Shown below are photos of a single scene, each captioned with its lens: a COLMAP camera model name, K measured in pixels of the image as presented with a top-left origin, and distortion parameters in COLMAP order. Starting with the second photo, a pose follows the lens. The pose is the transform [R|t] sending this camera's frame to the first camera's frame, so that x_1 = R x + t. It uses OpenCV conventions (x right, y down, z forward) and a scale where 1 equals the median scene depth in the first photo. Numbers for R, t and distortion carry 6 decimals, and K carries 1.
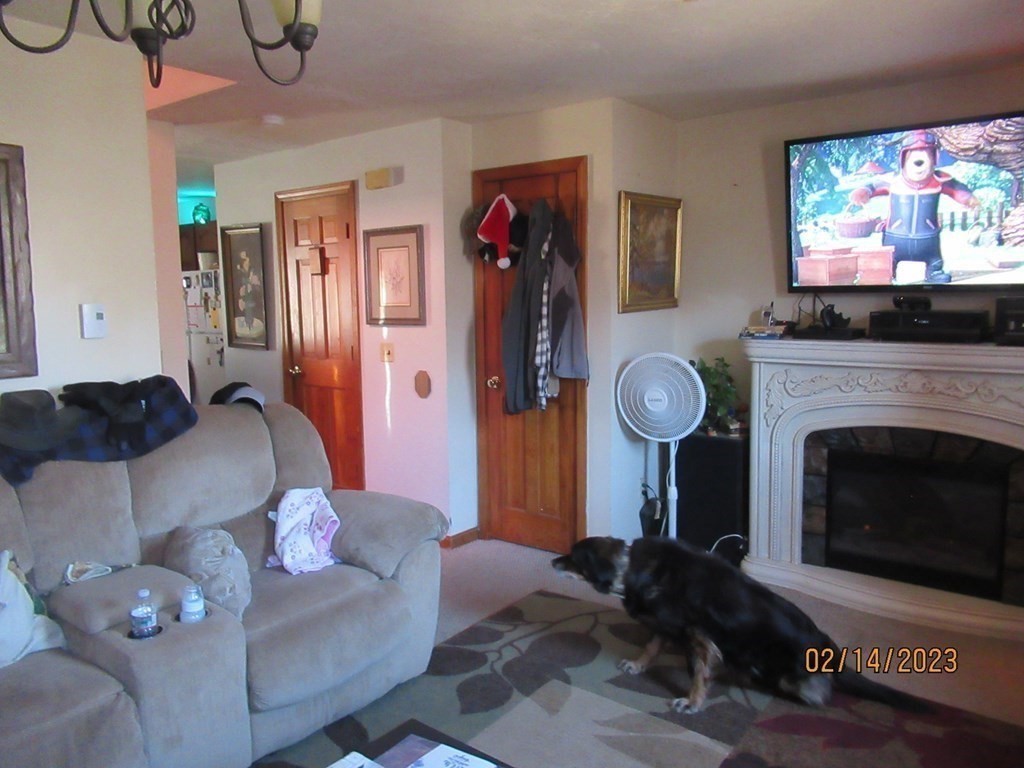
lens RADIAL K [[761.6, 0, 511.6], [0, 761.6, 380.8], [0, 0, 1]] dist [-0.012744, -0.004871]
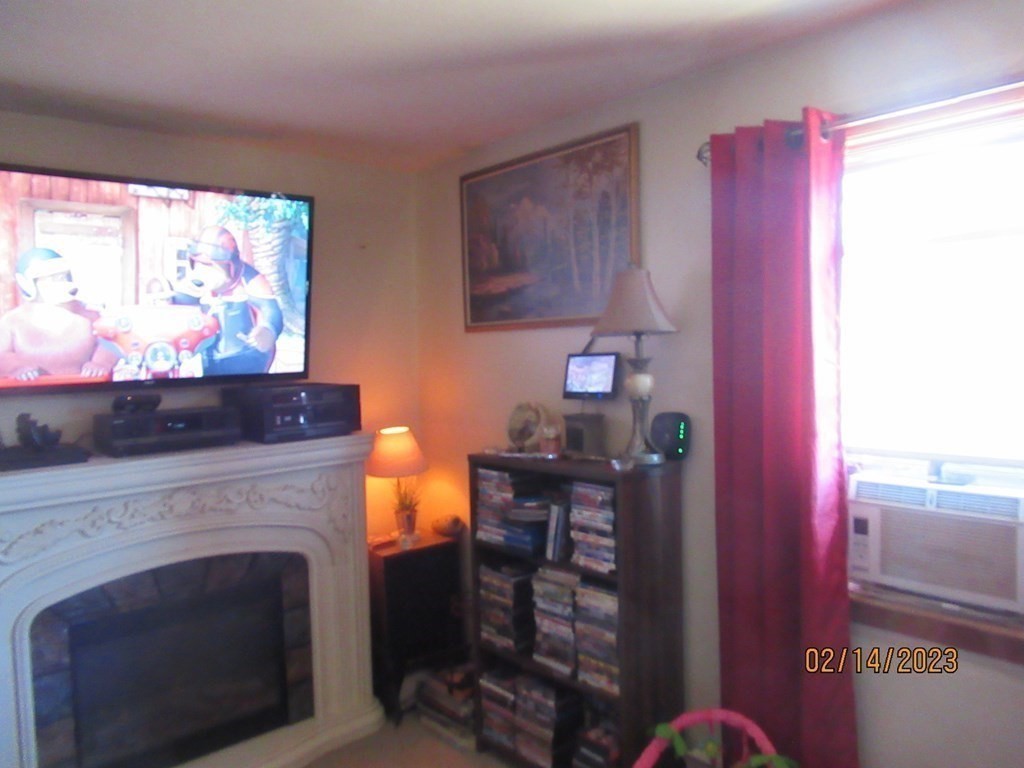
lens RADIAL K [[761.6, 0, 512.2], [0, 761.6, 388.0], [0, 0, 1]] dist [-0.012744, -0.004871]
pose [[0.172316, -0.040874, 0.984193, -0.171667], [0.146777, 0.989050, 0.015377, -0.075899], [-0.974045, 0.141807, 0.176428, 0.504880]]
